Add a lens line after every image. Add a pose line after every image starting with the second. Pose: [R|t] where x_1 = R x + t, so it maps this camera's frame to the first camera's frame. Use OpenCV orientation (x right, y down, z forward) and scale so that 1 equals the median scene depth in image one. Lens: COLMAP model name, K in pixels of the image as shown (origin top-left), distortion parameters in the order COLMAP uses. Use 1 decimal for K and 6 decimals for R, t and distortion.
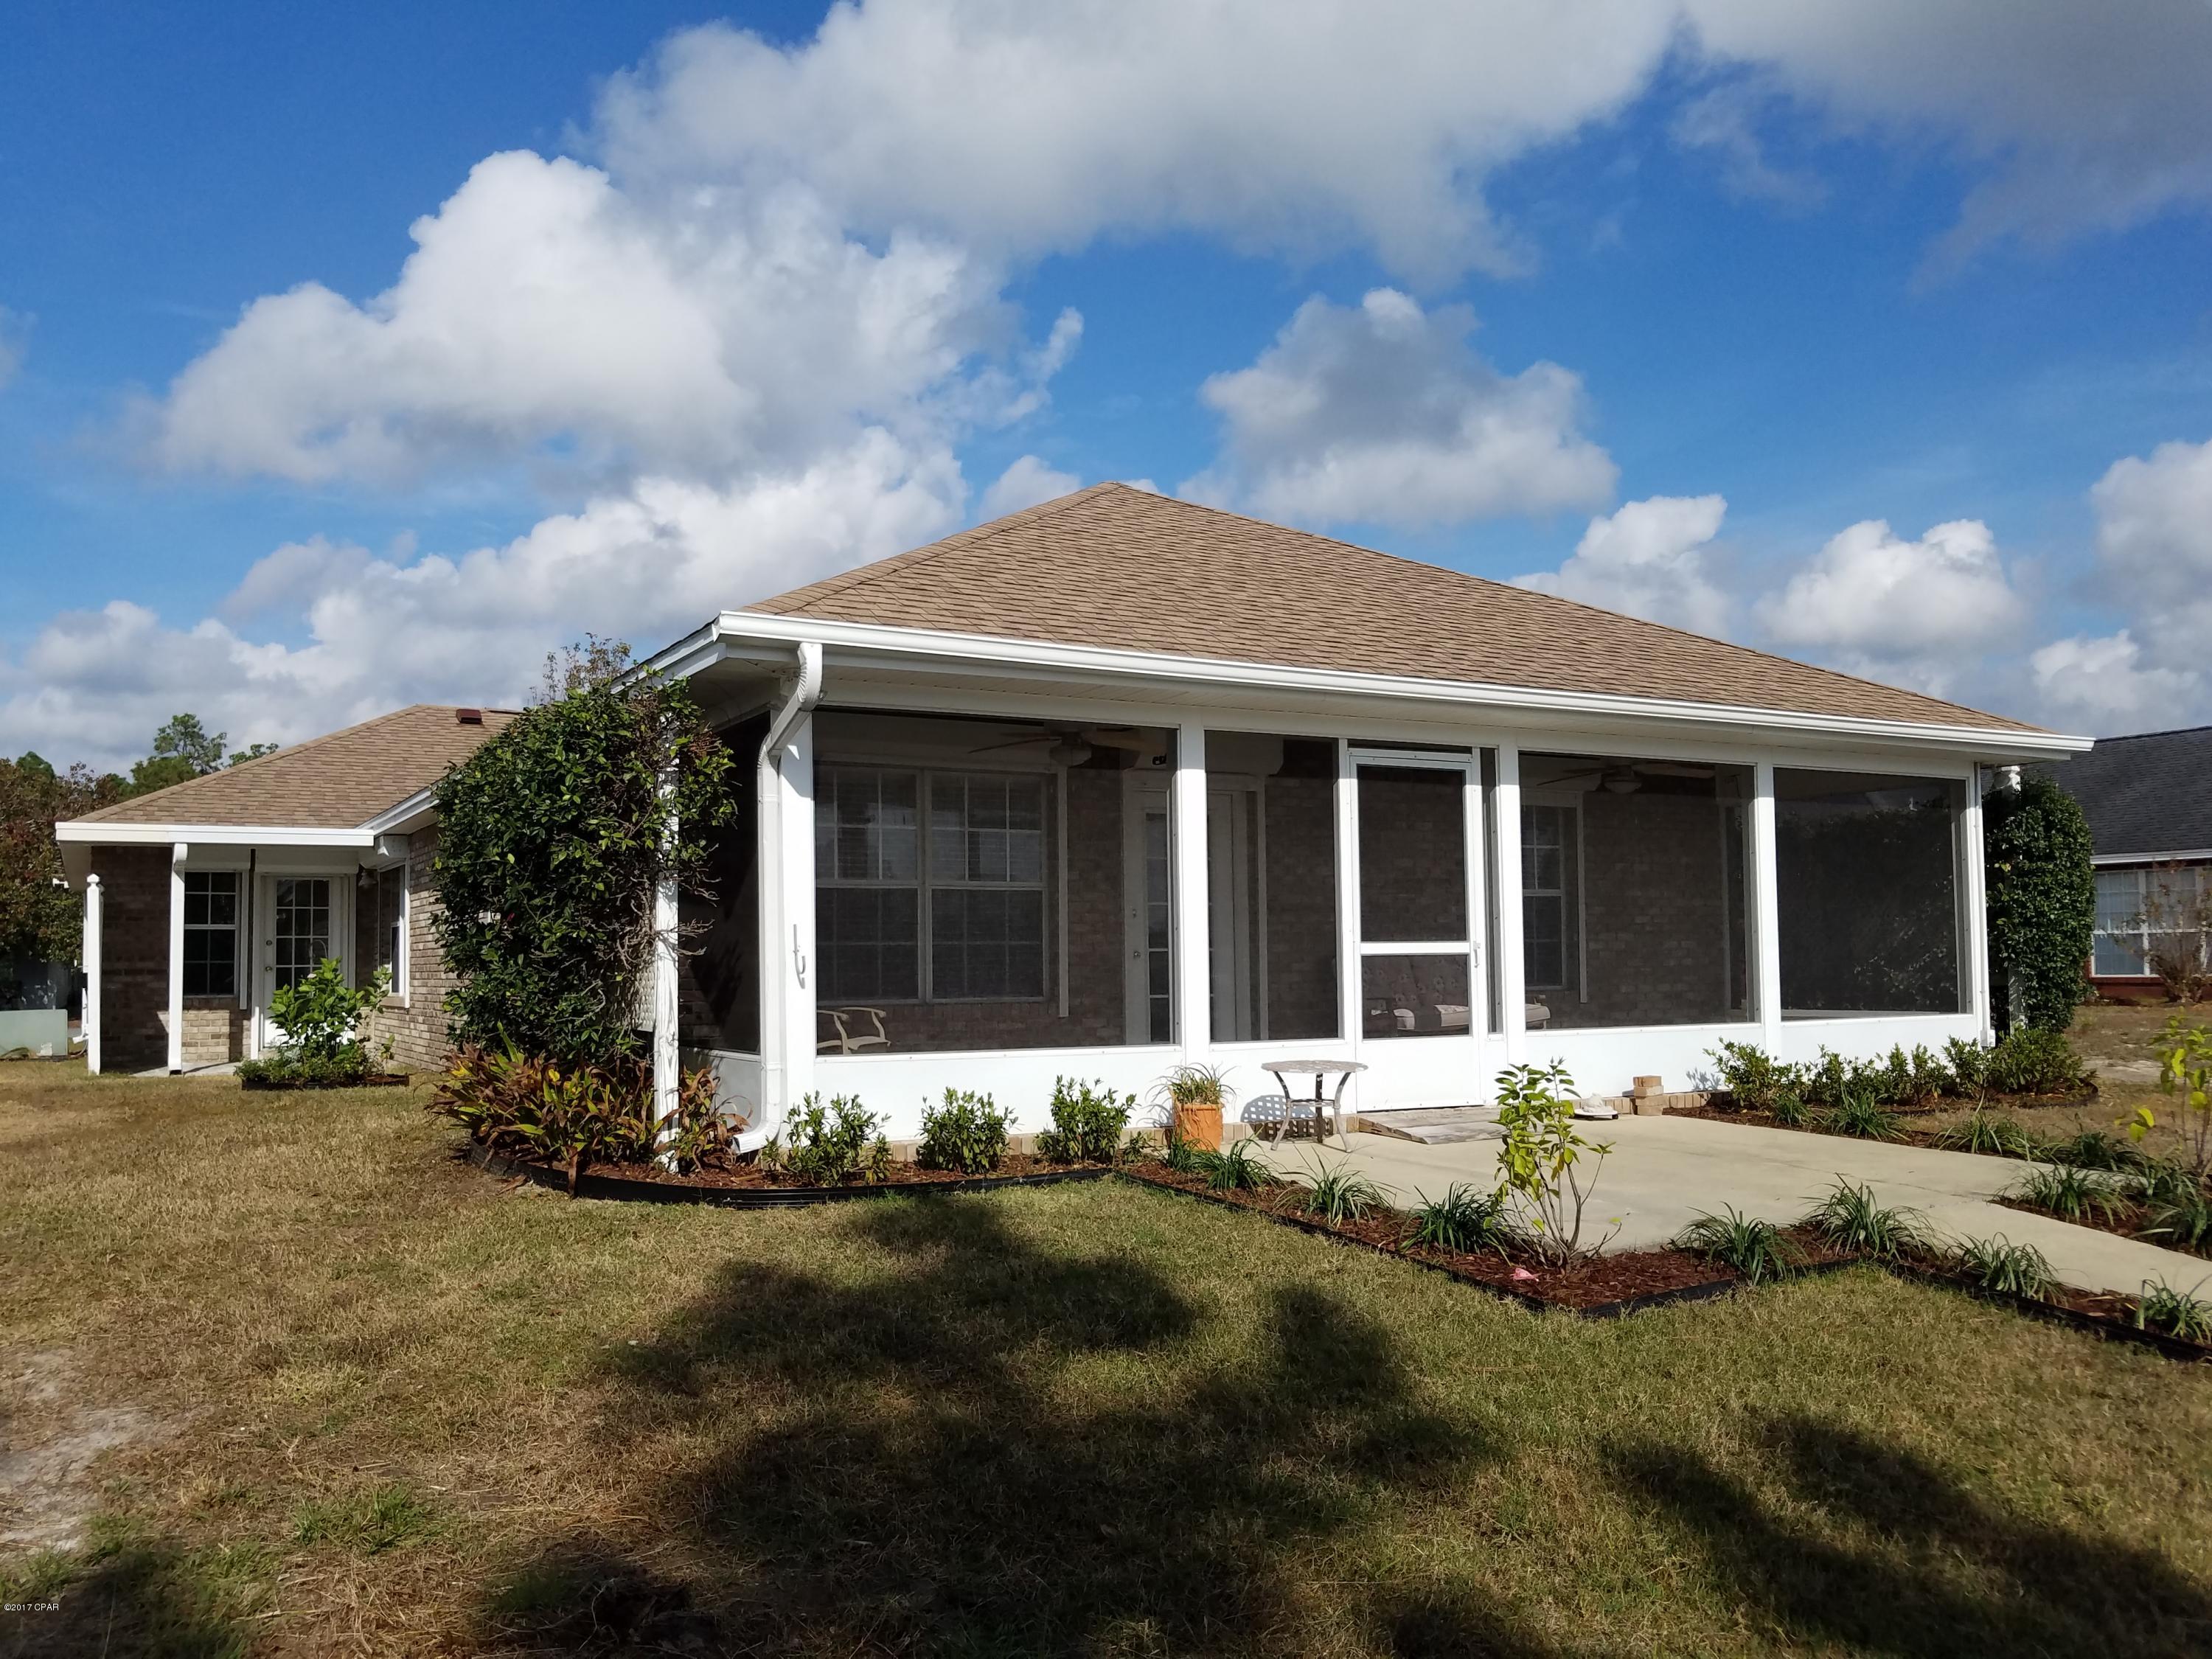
lens RADIAL K [[1665.5, 0, 1106.0], [0, 1665.5, 829.5], [0, 0, 1]] dist [0.025274, -0.061529]
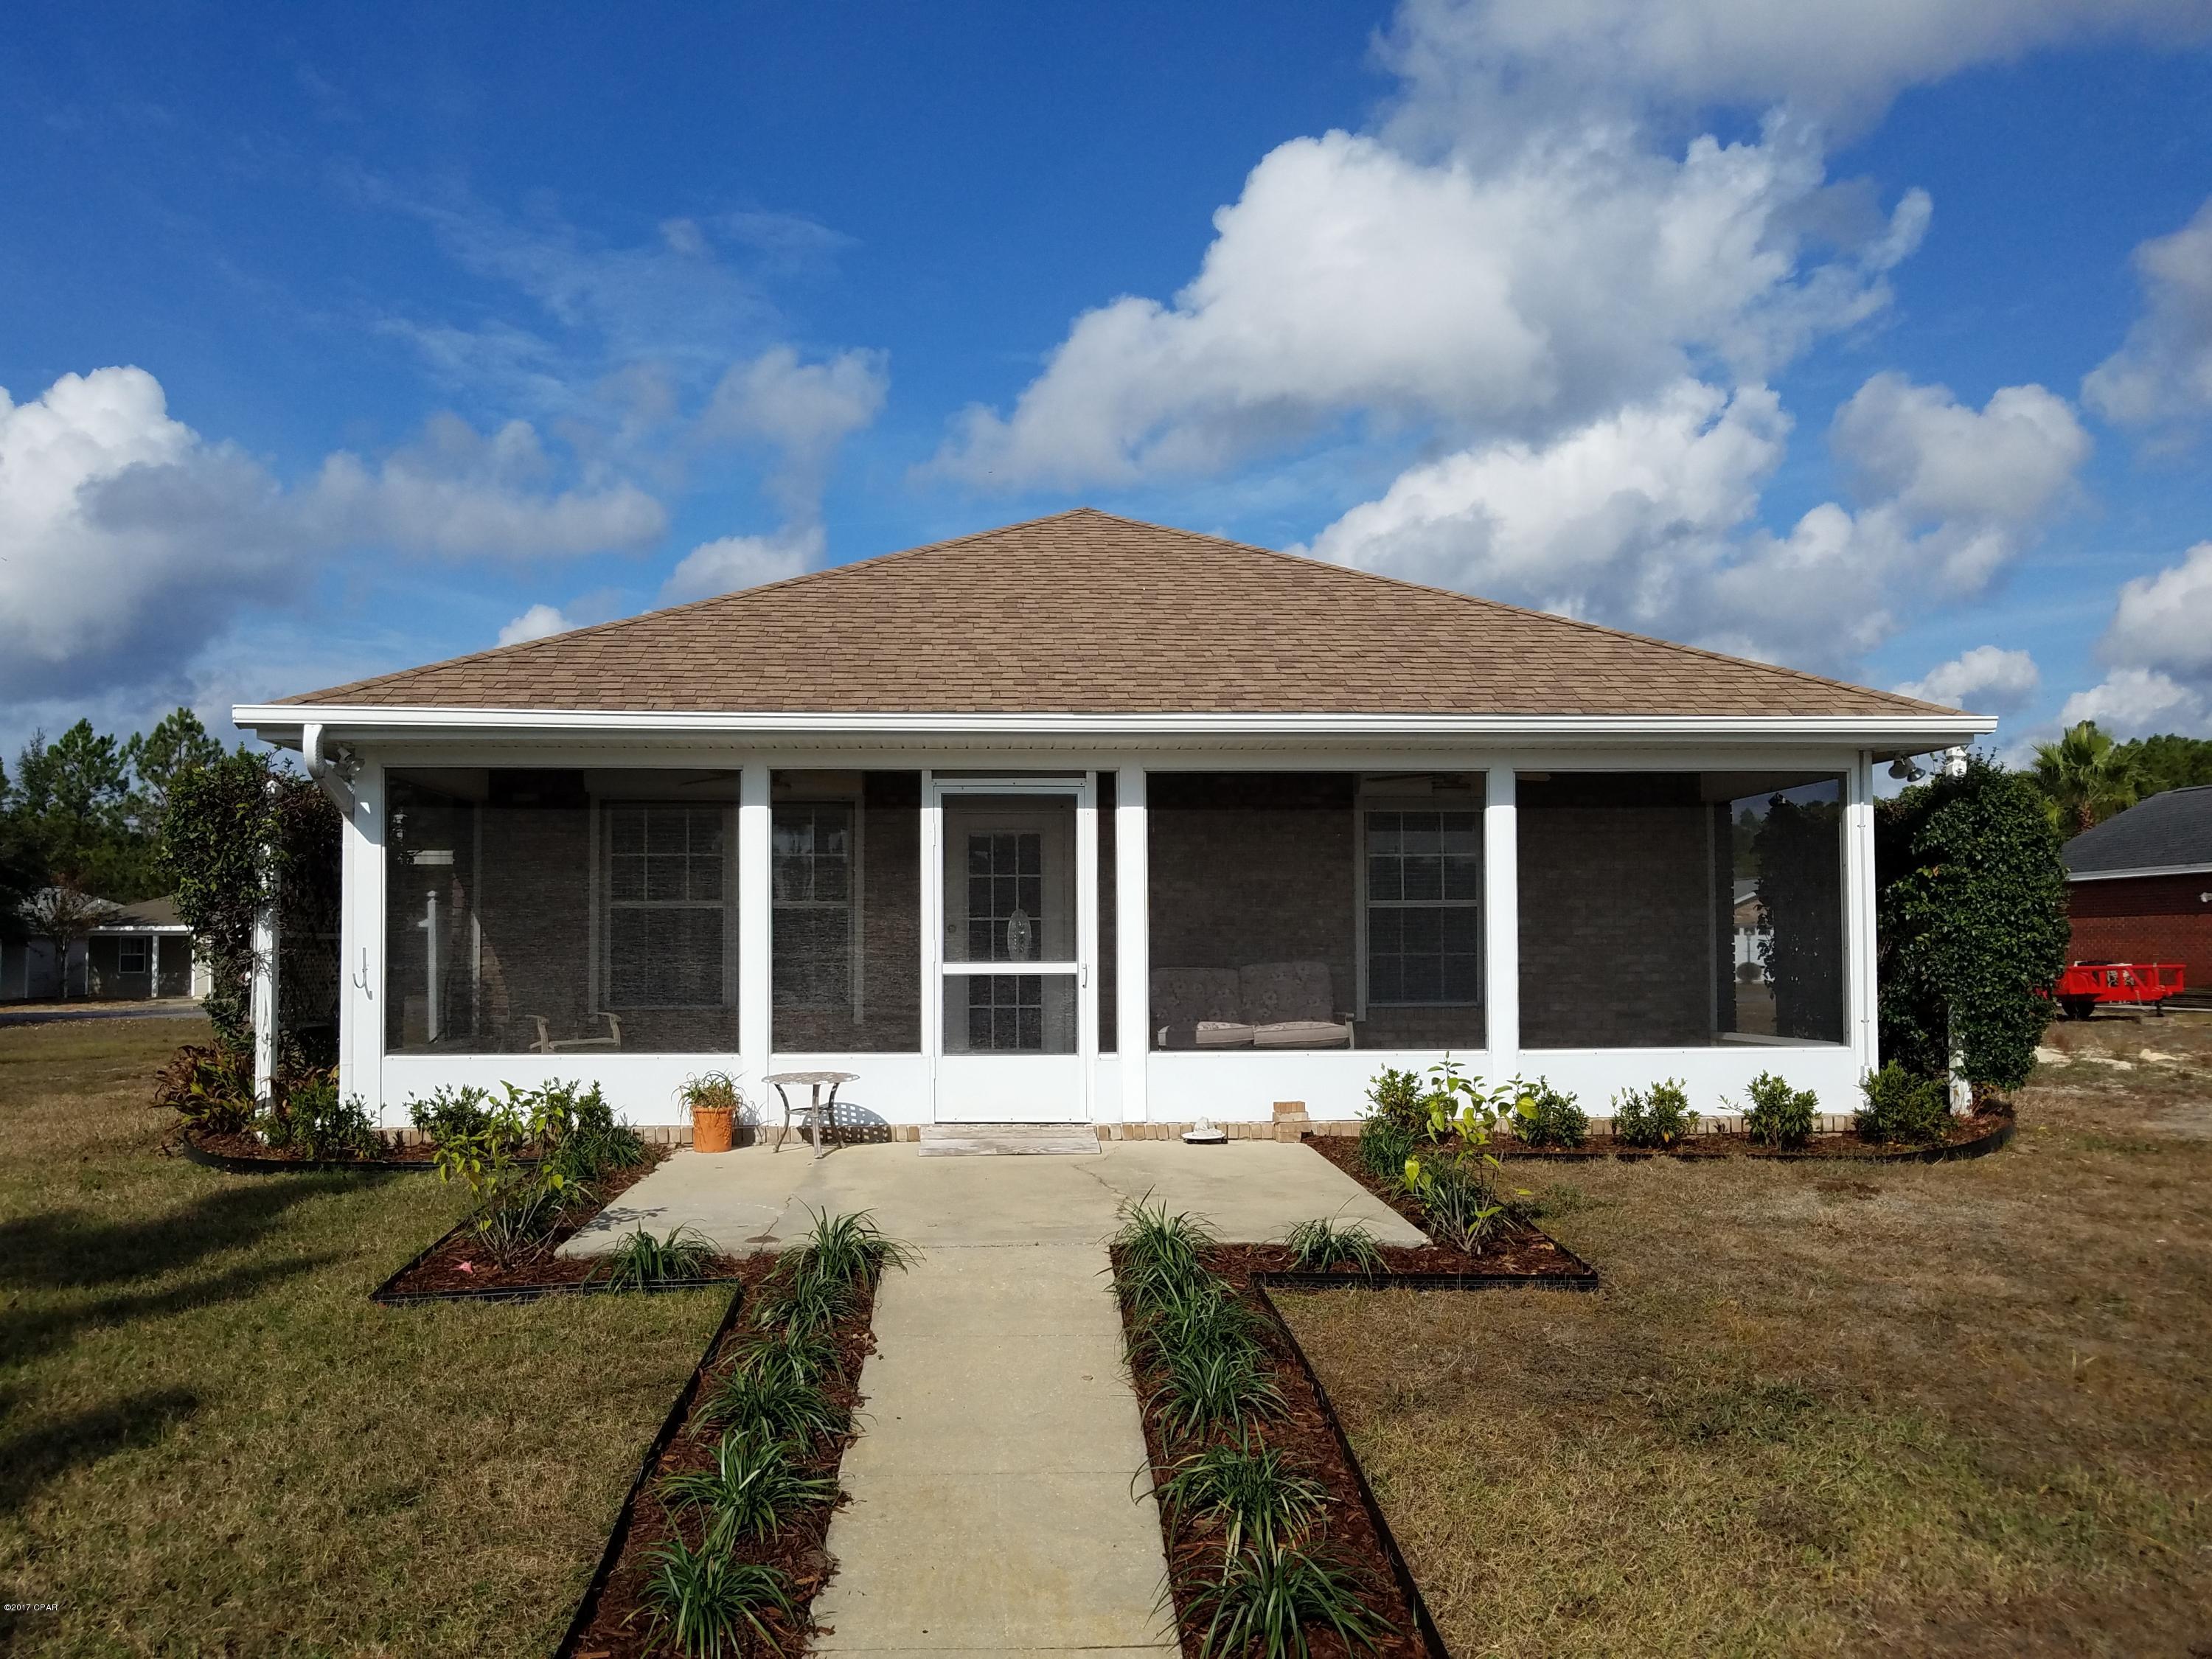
lens RADIAL K [[1696.7, 0, 1106.0], [0, 1696.7, 829.5], [0, 0, 1]] dist [-0.003669, -0.002568]
pose [[0.917120, -0.020244, -0.398096, 0.663571], [0.023941, 0.999704, 0.004320, -0.018382], [0.397891, -0.013493, 0.917334, 0.054807]]
